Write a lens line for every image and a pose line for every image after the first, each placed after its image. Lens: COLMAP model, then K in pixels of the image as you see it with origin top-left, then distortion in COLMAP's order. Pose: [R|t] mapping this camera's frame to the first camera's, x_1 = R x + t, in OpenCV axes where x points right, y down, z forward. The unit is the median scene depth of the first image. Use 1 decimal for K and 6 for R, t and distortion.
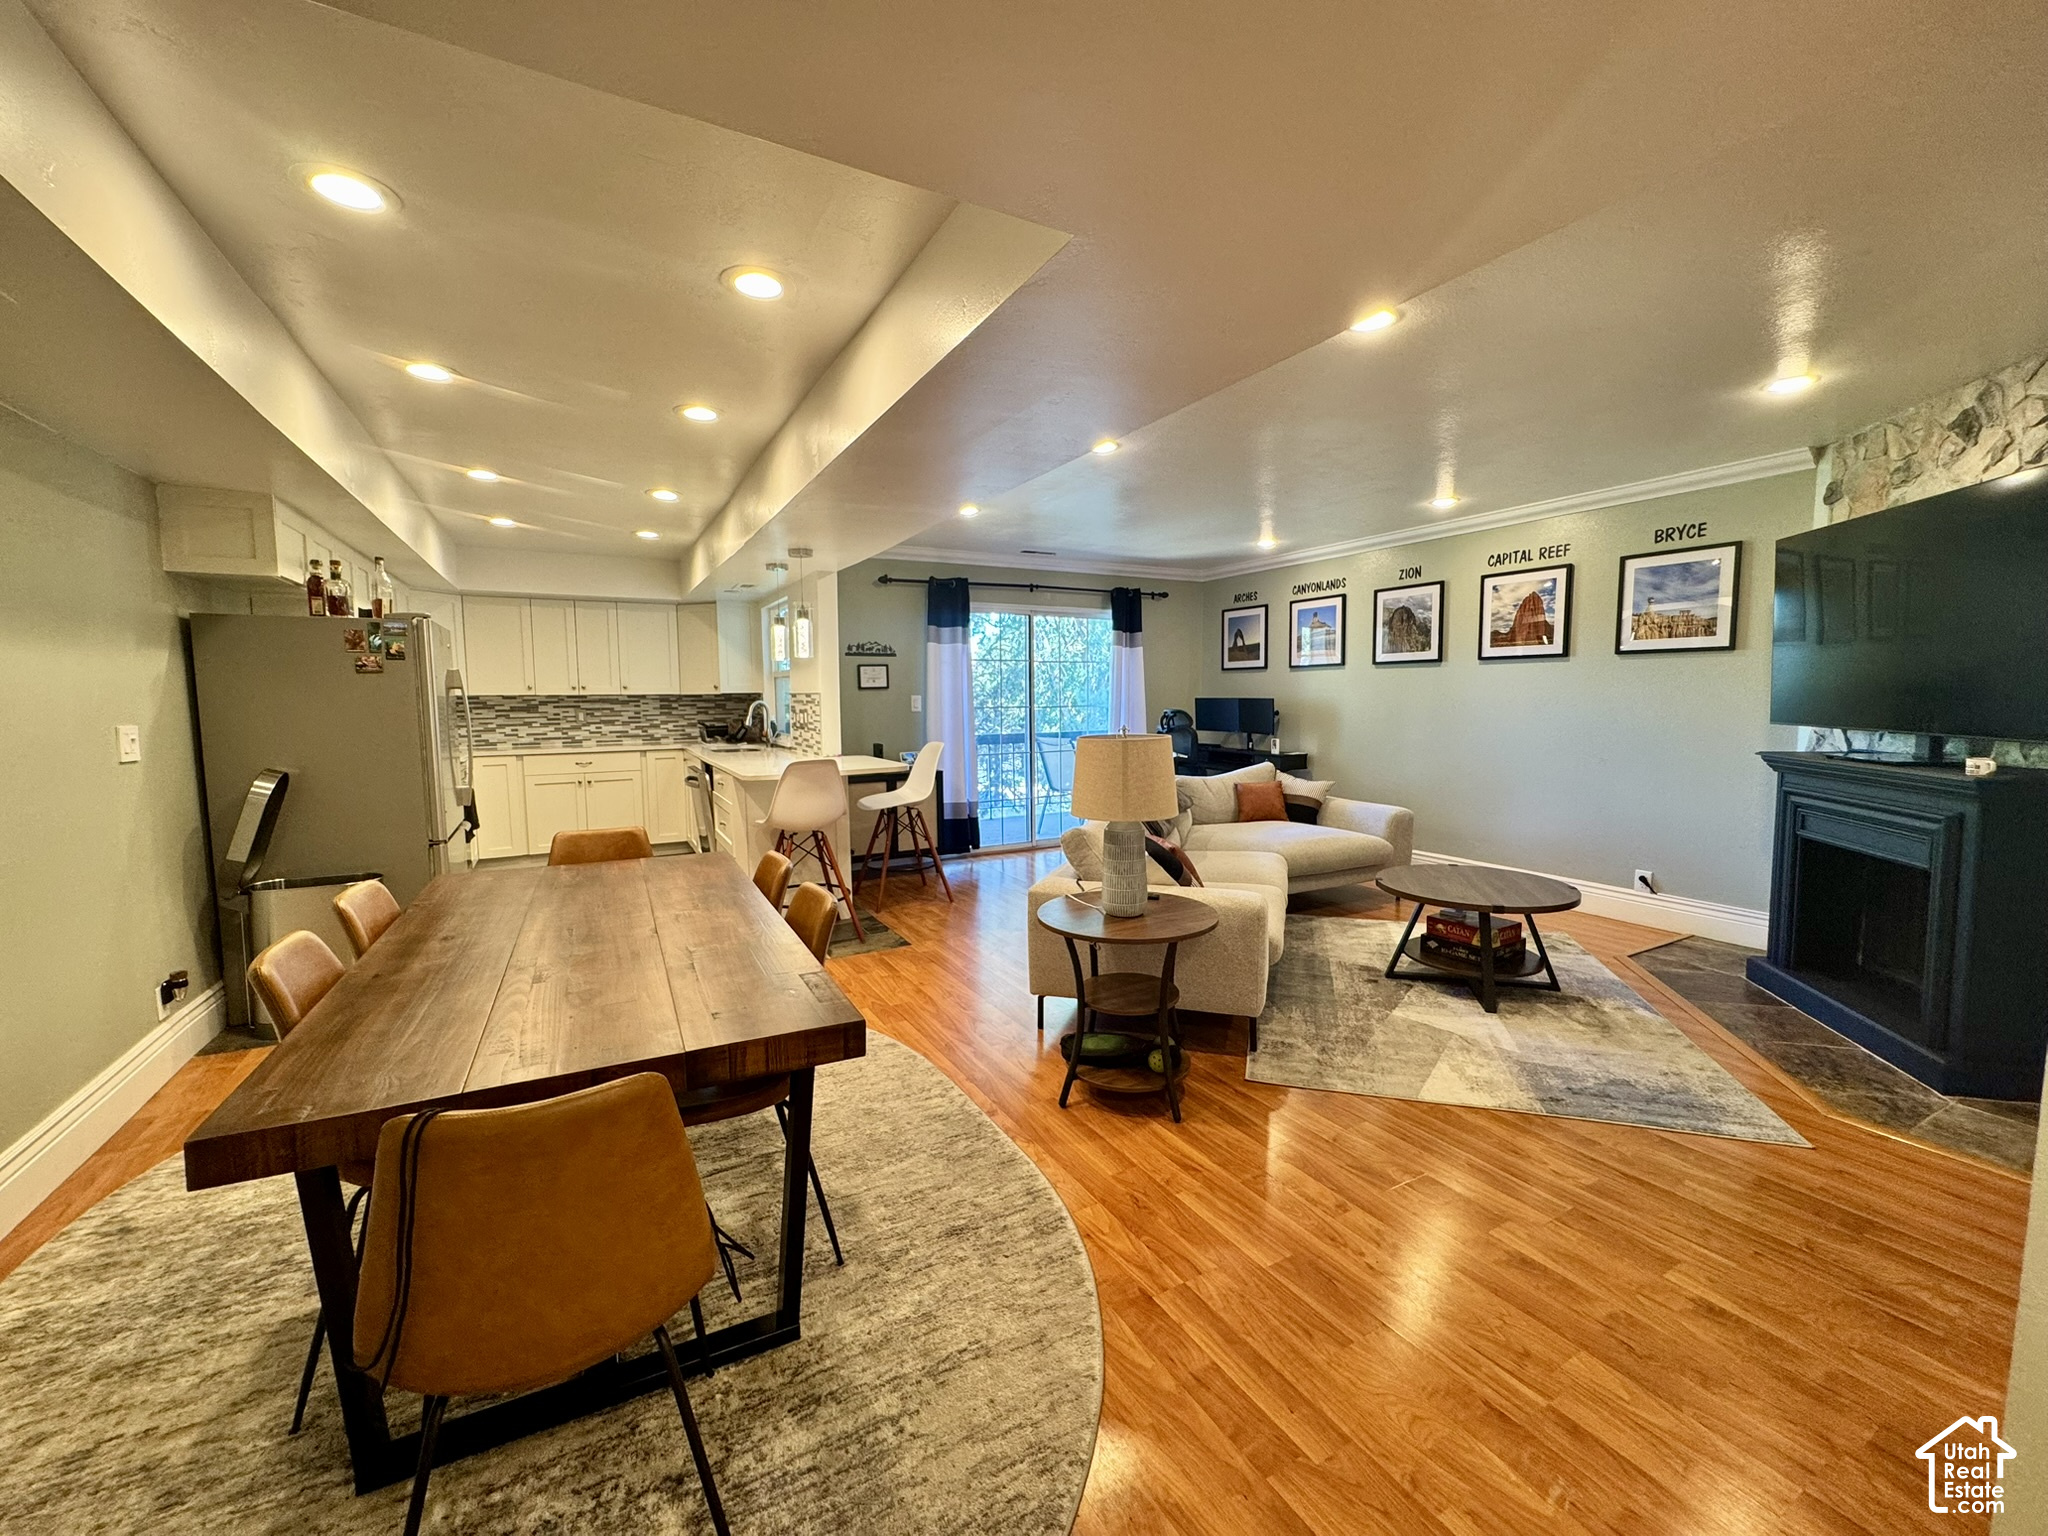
lens RADIAL K [[818.2, 0, 1024.0], [0, 818.2, 768.0], [0, 0, 1]] dist [-0.002216, -0.000112]
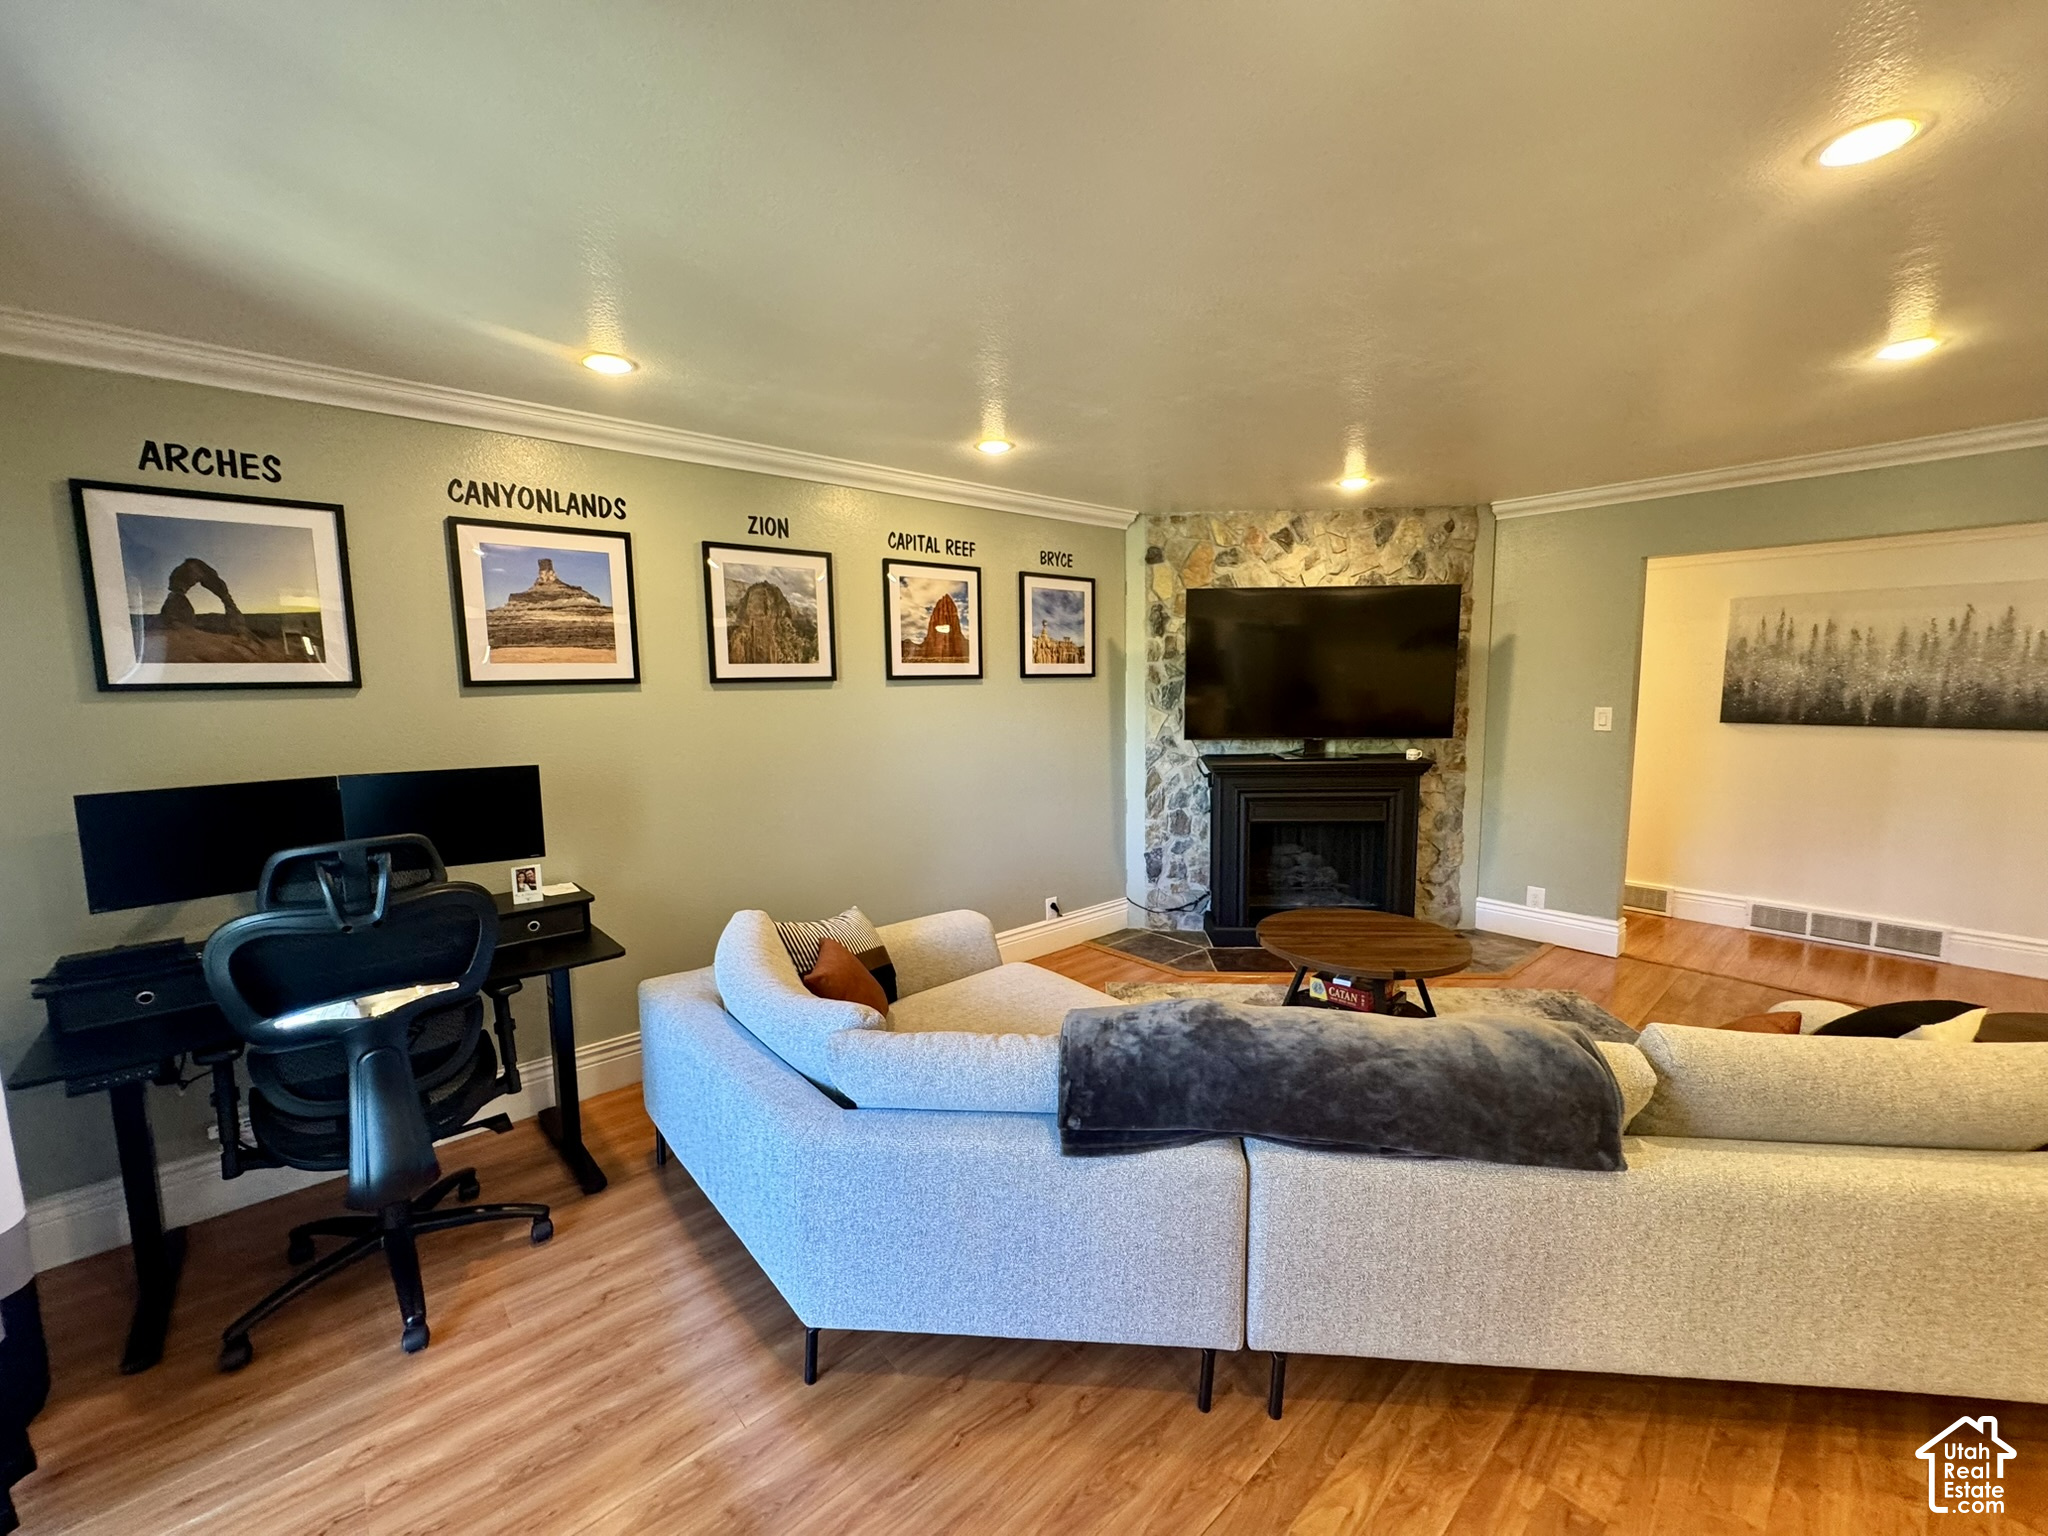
lens RADIAL K [[818.2, 0, 1024.0], [0, 818.2, 768.0], [0, 0, 1]] dist [-0.002216, -0.000112]
pose [[-0.213655, -0.092844, 0.972487, -0.143447], [0.106487, 0.987328, 0.117656, -0.117653], [-0.971088, 0.128695, -0.201061, 0.956880]]
